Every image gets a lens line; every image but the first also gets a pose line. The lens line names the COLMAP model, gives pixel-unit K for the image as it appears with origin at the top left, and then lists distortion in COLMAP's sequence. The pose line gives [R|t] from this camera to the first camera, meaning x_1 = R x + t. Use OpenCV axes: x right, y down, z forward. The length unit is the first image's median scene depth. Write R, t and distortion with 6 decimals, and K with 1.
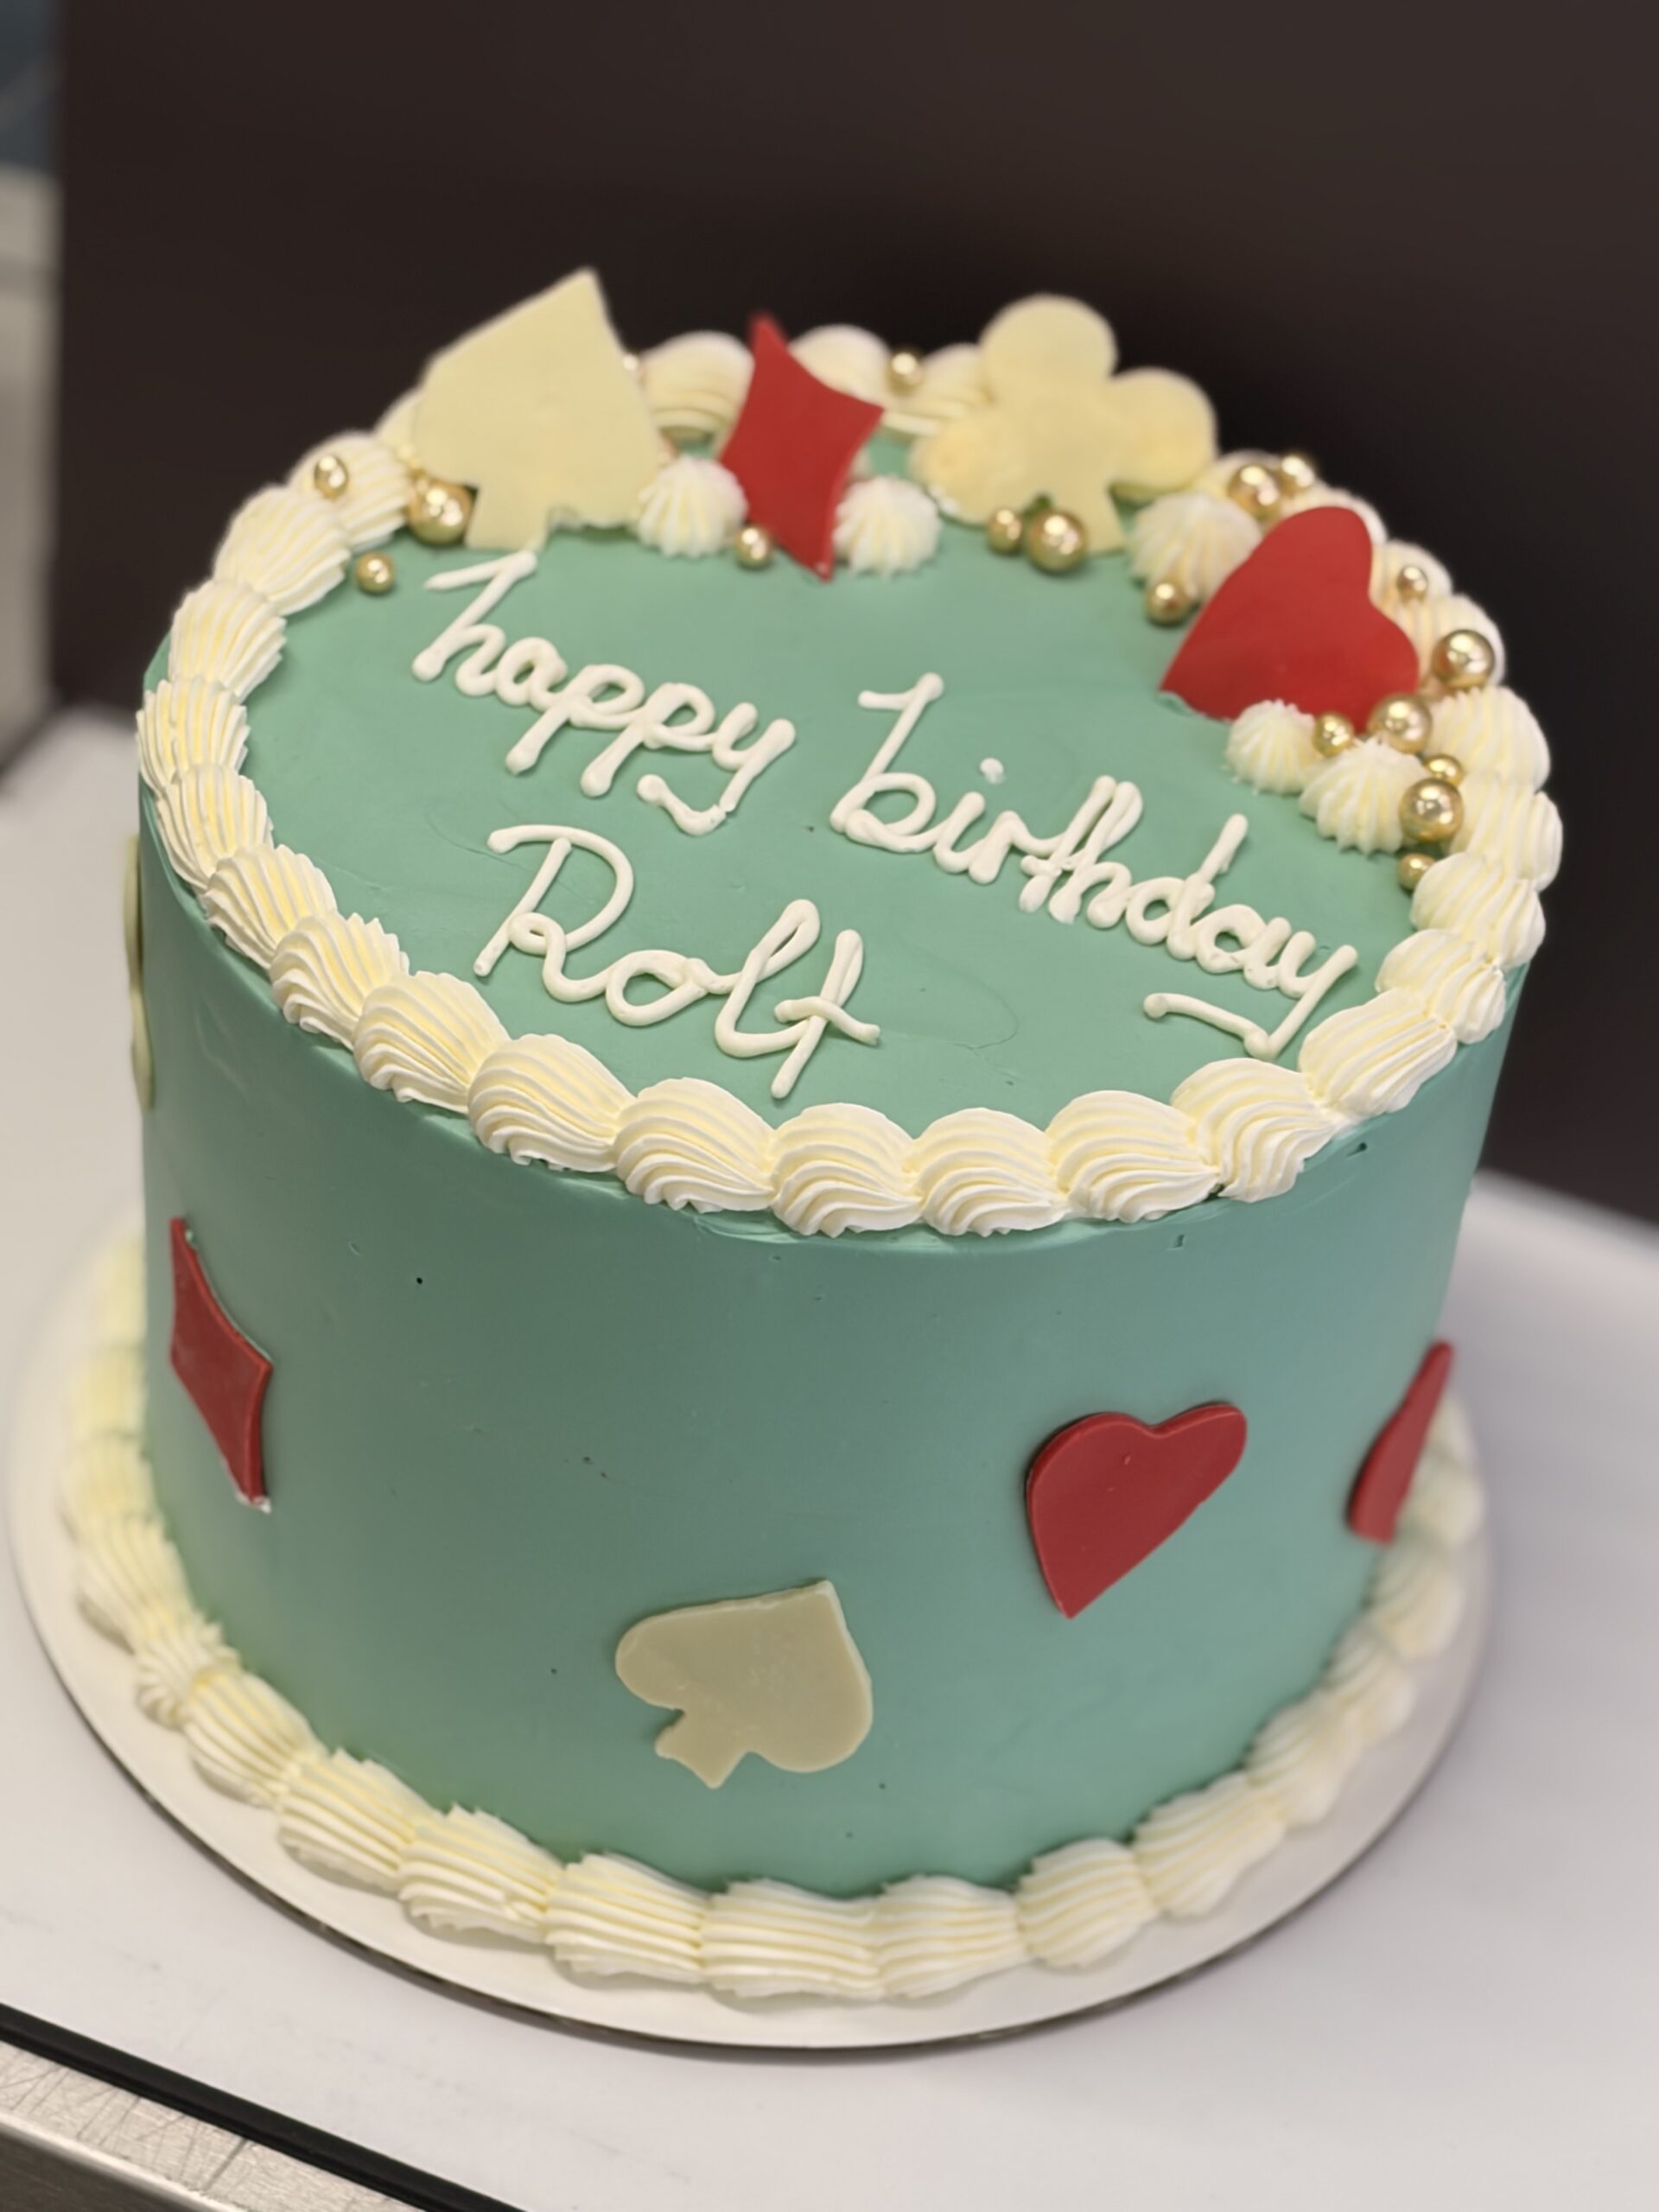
lens RADIAL K [[5352.5, 0, 829.5], [0, 5352.5, 1106.0], [0, 0, 1]] dist [0.214118, -0.954851]
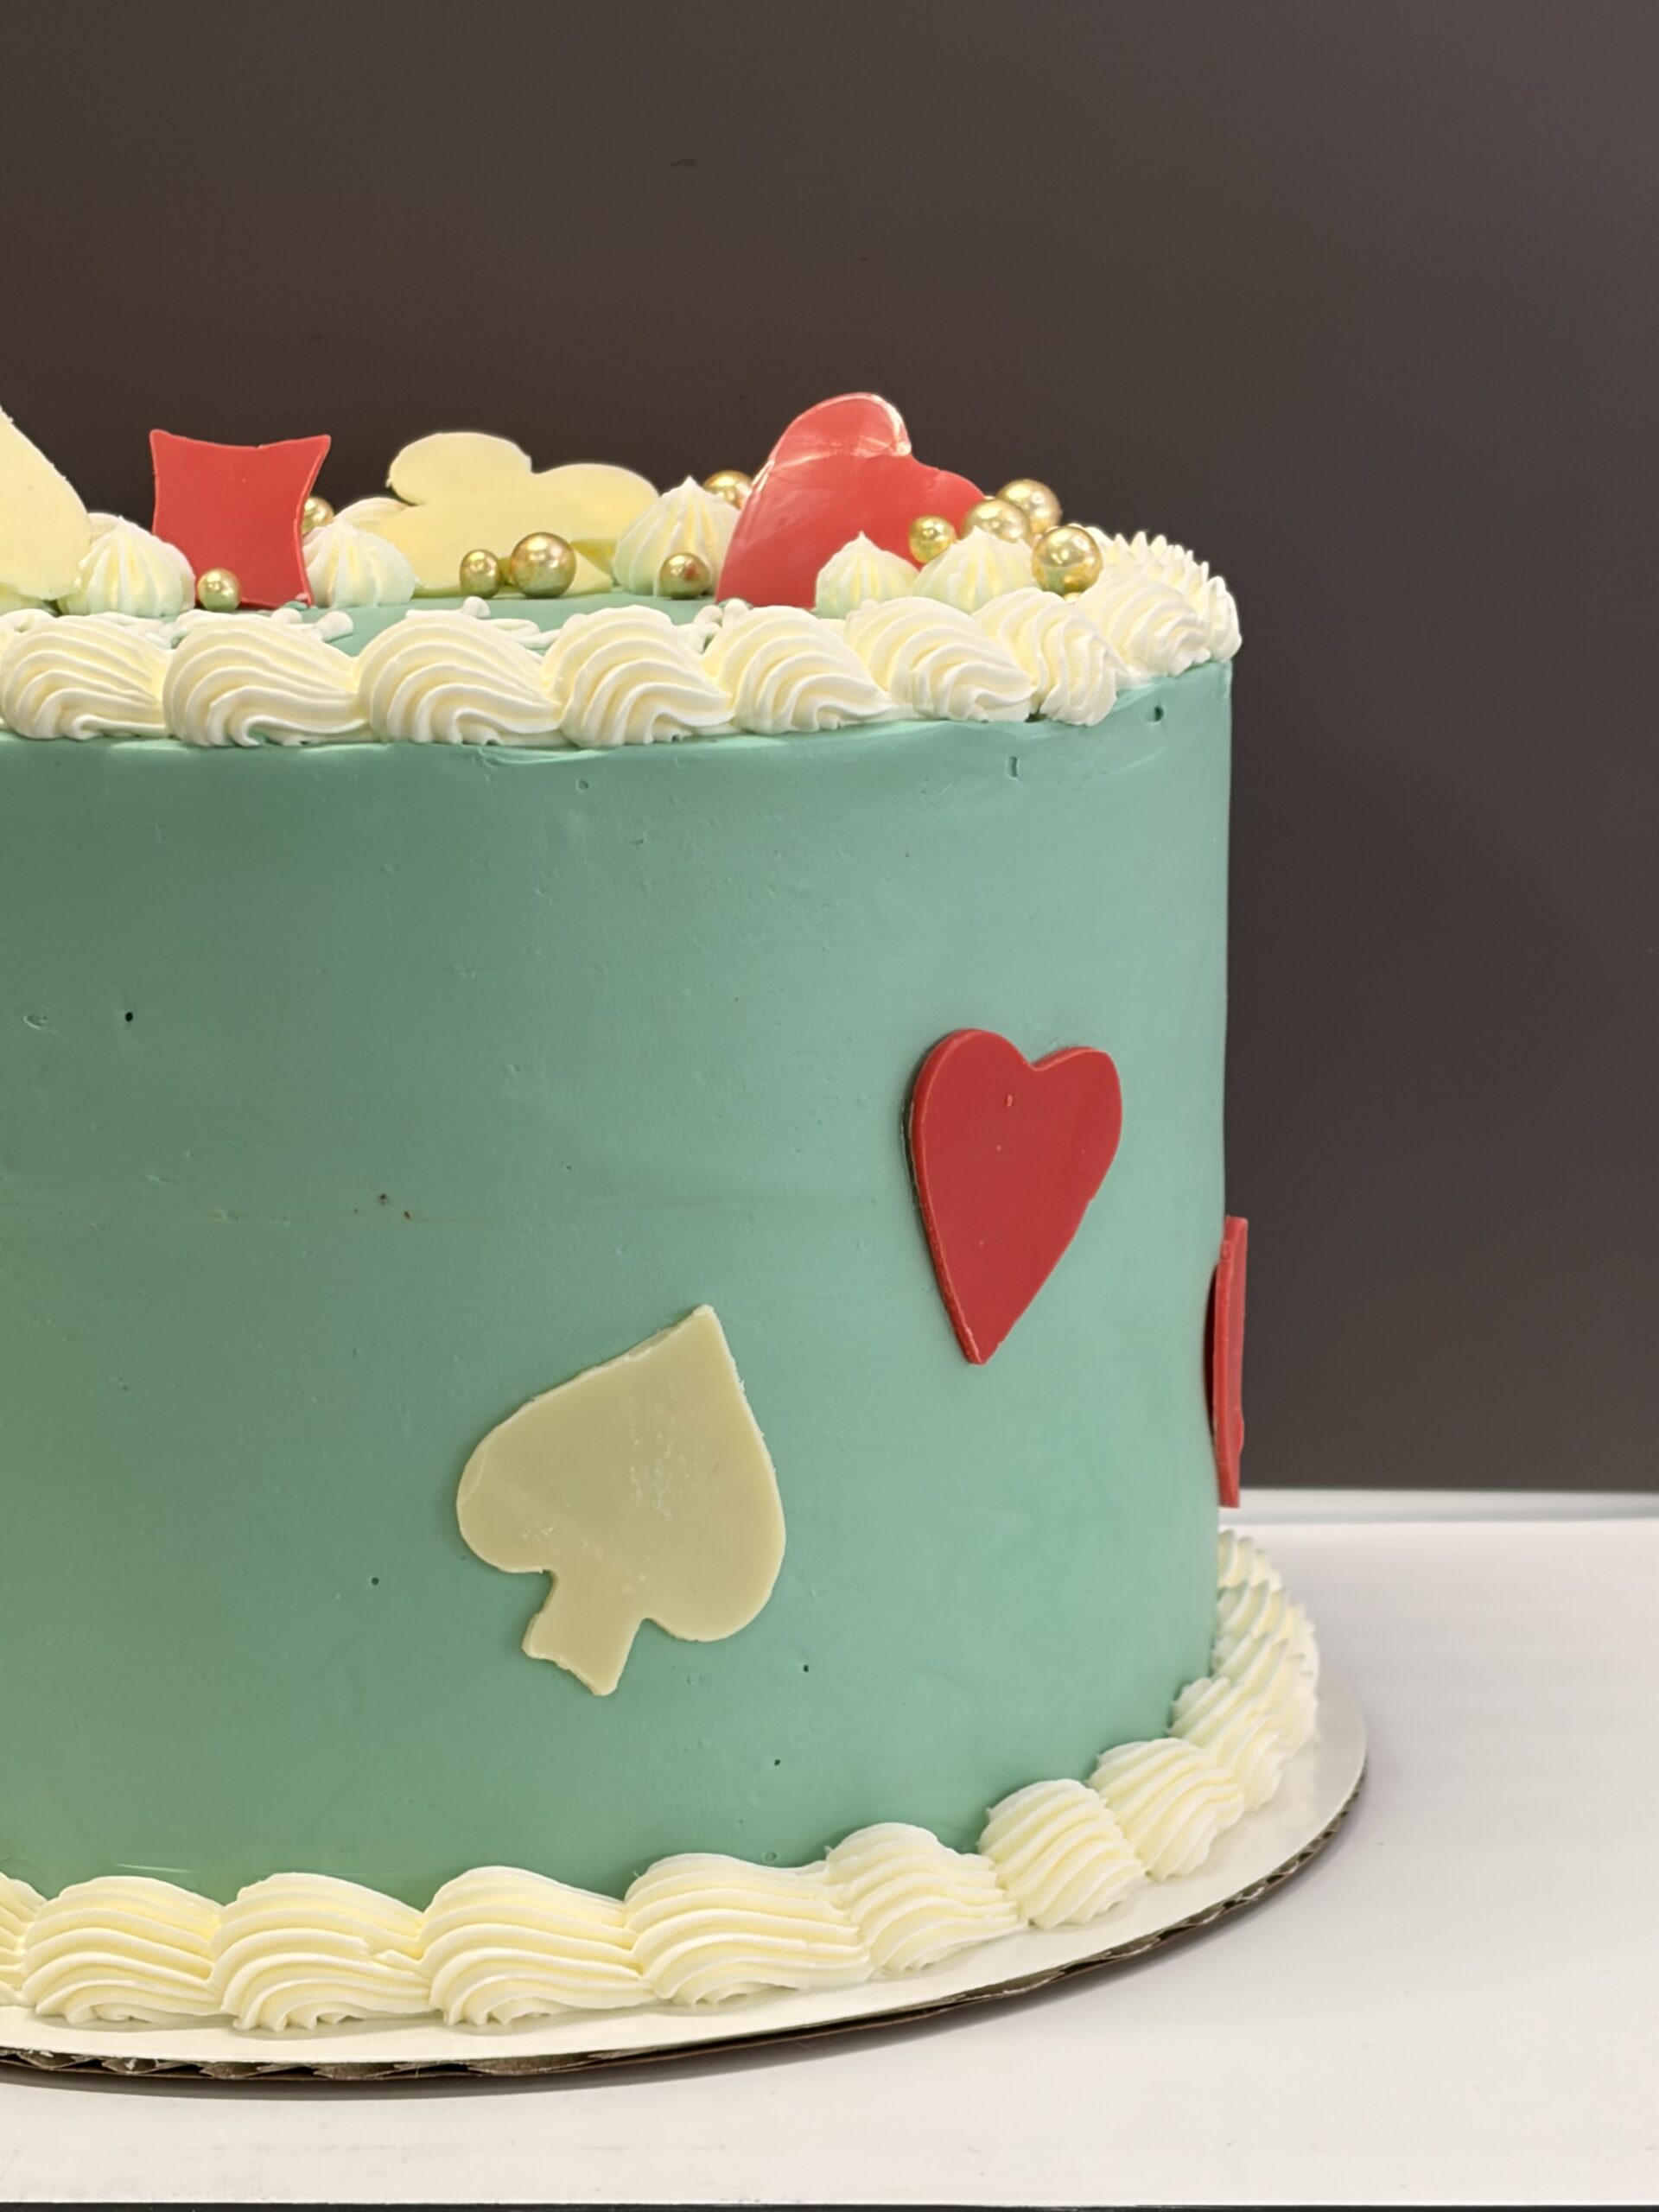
lens RADIAL K [[5352.5, 0, 829.5], [0, 5352.5, 1106.0], [0, 0, 1]] dist [0.214118, -0.954851]
pose [[0.936566, -0.160574, 0.311544, -0.228156], [0.295944, 0.838528, -0.457480, 0.436695], [-0.187779, 0.520660, 0.832858, 0.316822]]
